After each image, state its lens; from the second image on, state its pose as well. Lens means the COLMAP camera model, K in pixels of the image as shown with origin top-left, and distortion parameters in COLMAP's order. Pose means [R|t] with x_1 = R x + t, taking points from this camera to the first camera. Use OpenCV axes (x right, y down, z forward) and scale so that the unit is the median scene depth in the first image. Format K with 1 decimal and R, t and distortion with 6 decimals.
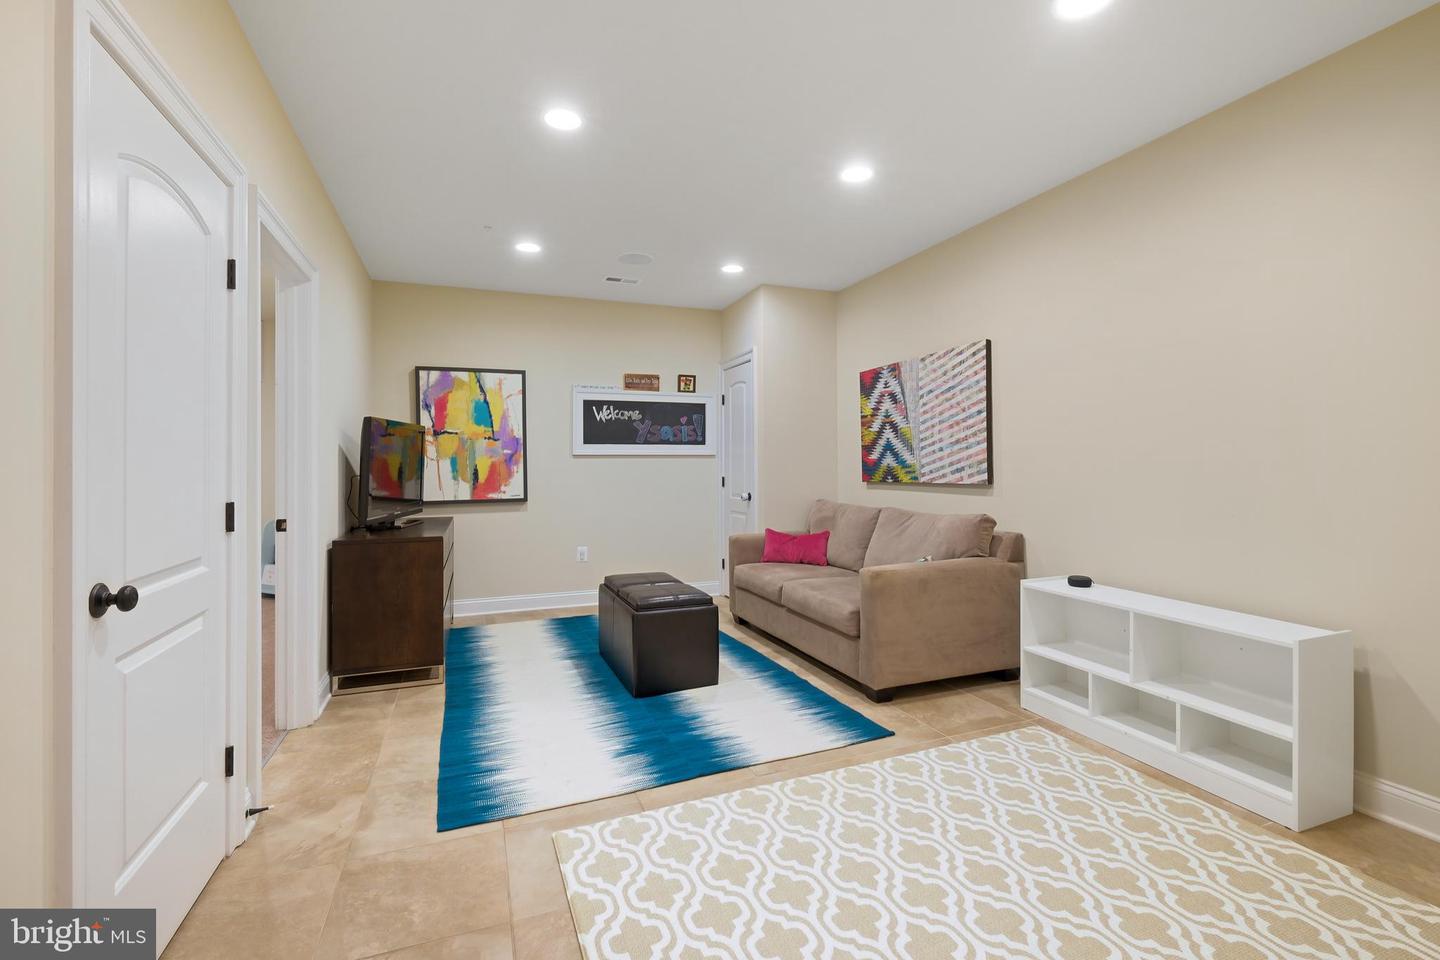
lens RADIAL K [[634.0, 0, 722.3], [0, 634.0, 469.5], [0, 0, 1]] dist [0.001313, -0.000787]
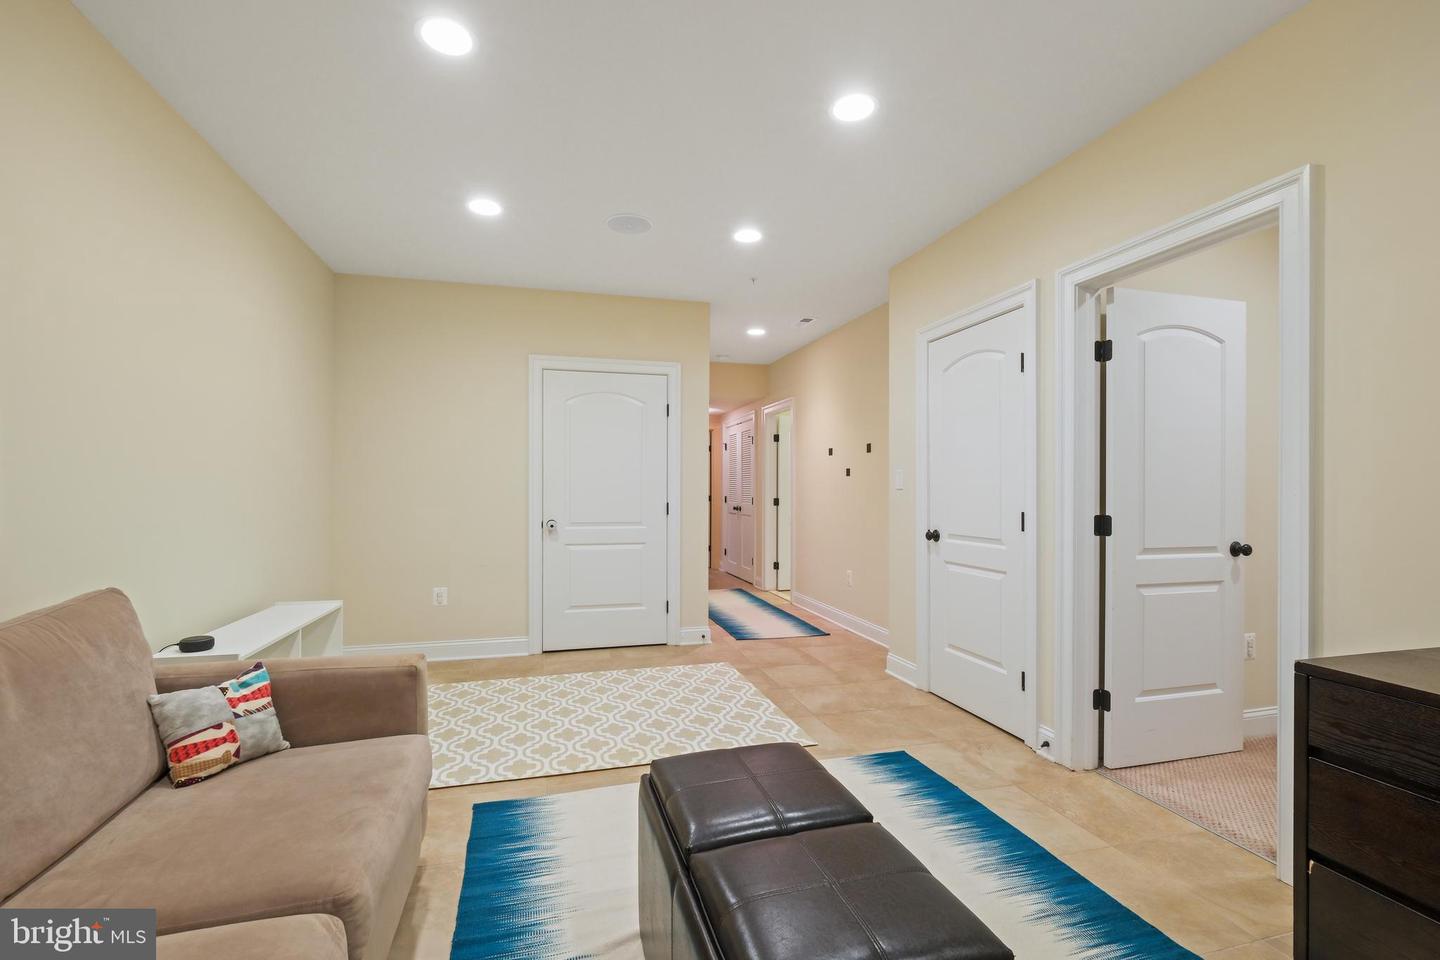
lens RADIAL K [[634.0, 0, 721.2], [0, 634.0, 484.5], [0, 0, 1]] dist [0.001313, -0.000787]
pose [[-0.994536, 0.004072, 0.104314, -0.179469], [0.004149, 0.999991, 0.000527, -0.015577], [-0.104311, 0.000957, -0.994544, 2.199272]]
